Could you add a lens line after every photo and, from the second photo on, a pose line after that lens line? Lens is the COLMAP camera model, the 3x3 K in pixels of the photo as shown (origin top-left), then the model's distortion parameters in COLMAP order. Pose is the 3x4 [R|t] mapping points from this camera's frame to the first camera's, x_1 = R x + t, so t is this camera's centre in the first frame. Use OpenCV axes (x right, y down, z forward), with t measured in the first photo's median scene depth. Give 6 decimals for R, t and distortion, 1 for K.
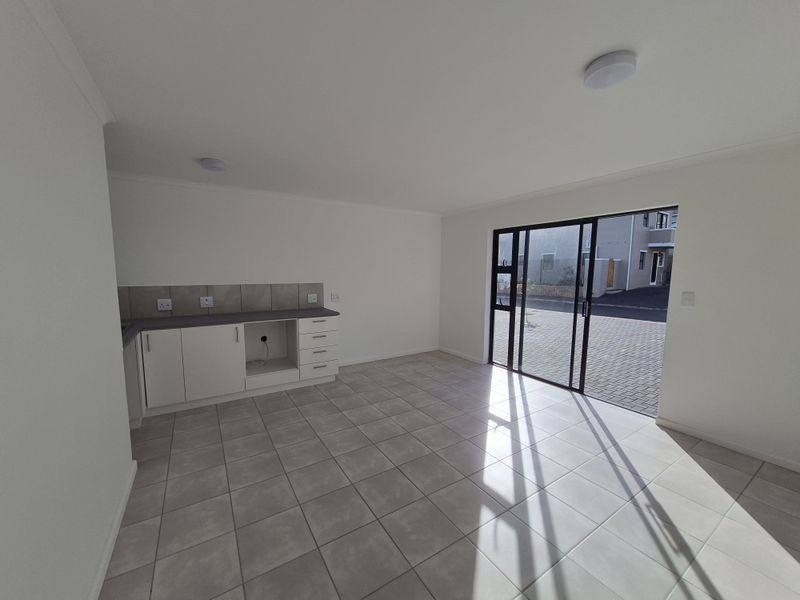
lens RADIAL K [[318.5, 0, 395.4], [0, 318.5, 303.0], [0, 0, 1]] dist [0.016450, -0.001159]
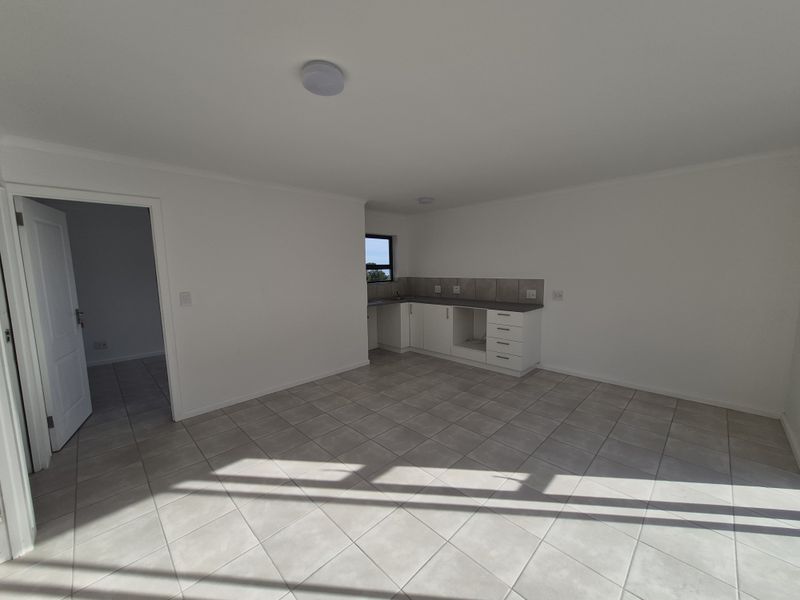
lens RADIAL K [[318.5, 0, 394.9], [0, 318.5, 300.2], [0, 0, 1]] dist [0.016450, -0.001159]
pose [[0.203001, 0.093134, -0.974739, 0.772255], [-0.085685, 0.993337, 0.077066, -0.044130], [0.975422, 0.067876, 0.209629, 0.448834]]
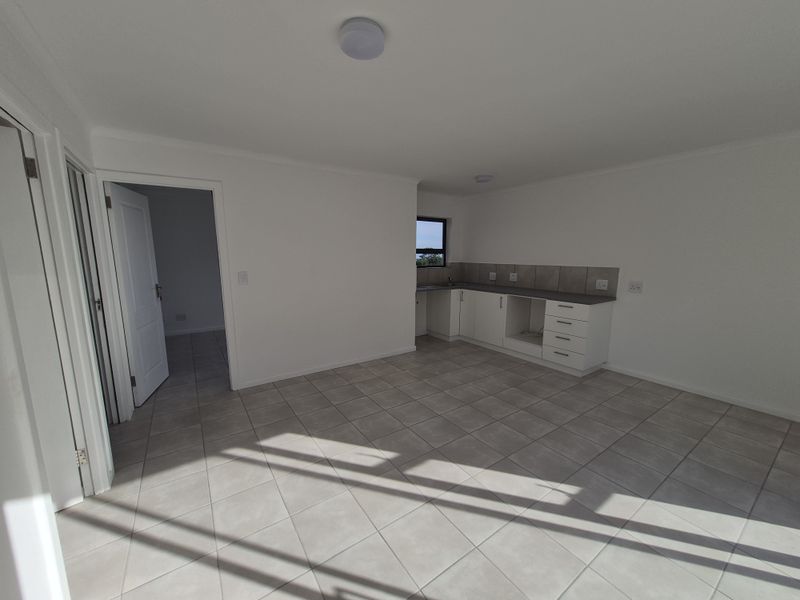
lens RADIAL K [[318.5, 0, 396.3], [0, 318.5, 303.9], [0, 0, 1]] dist [0.016450, -0.001159]
pose [[0.026699, 0.154305, -0.987662, 0.738010], [-0.105217, 0.982960, 0.150726, -0.043713], [0.994091, 0.099894, 0.042480, 0.488508]]
